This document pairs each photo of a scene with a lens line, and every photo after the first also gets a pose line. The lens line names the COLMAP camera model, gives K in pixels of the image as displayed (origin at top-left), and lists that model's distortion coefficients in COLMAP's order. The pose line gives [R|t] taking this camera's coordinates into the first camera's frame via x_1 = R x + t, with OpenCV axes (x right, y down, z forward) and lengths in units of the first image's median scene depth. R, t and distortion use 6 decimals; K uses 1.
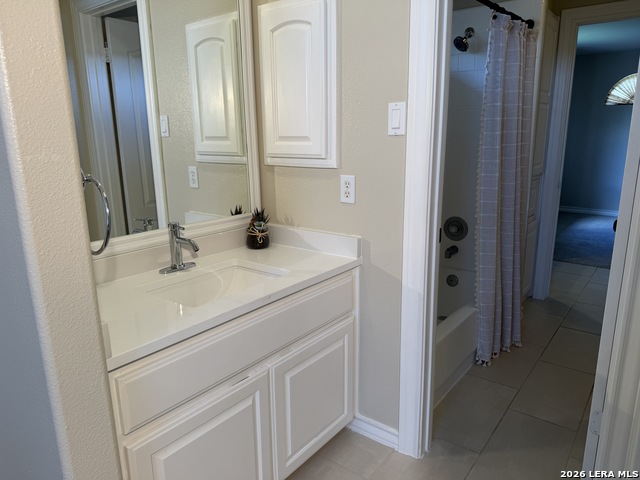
lens RADIAL K [[455.8, 0, 319.0], [0, 455.8, 239.5], [0, 0, 1]] dist [0.058331, -0.067236]
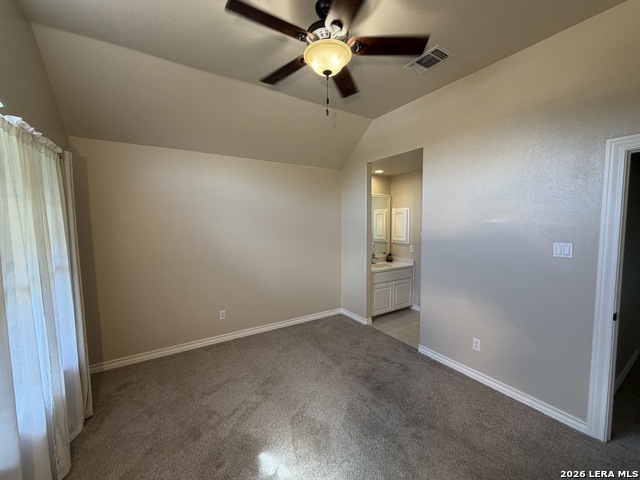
lens RADIAL K [[259.7, 0, 318.2], [0, 259.7, 239.8], [0, 0, 1]] dist [-0.000171, 0.000344]
pose [[0.945318, 0.033357, -0.324440, 0.021200], [-0.083795, 0.986205, -0.142755, 0.220209], [0.315203, 0.162136, 0.935072, -1.518828]]
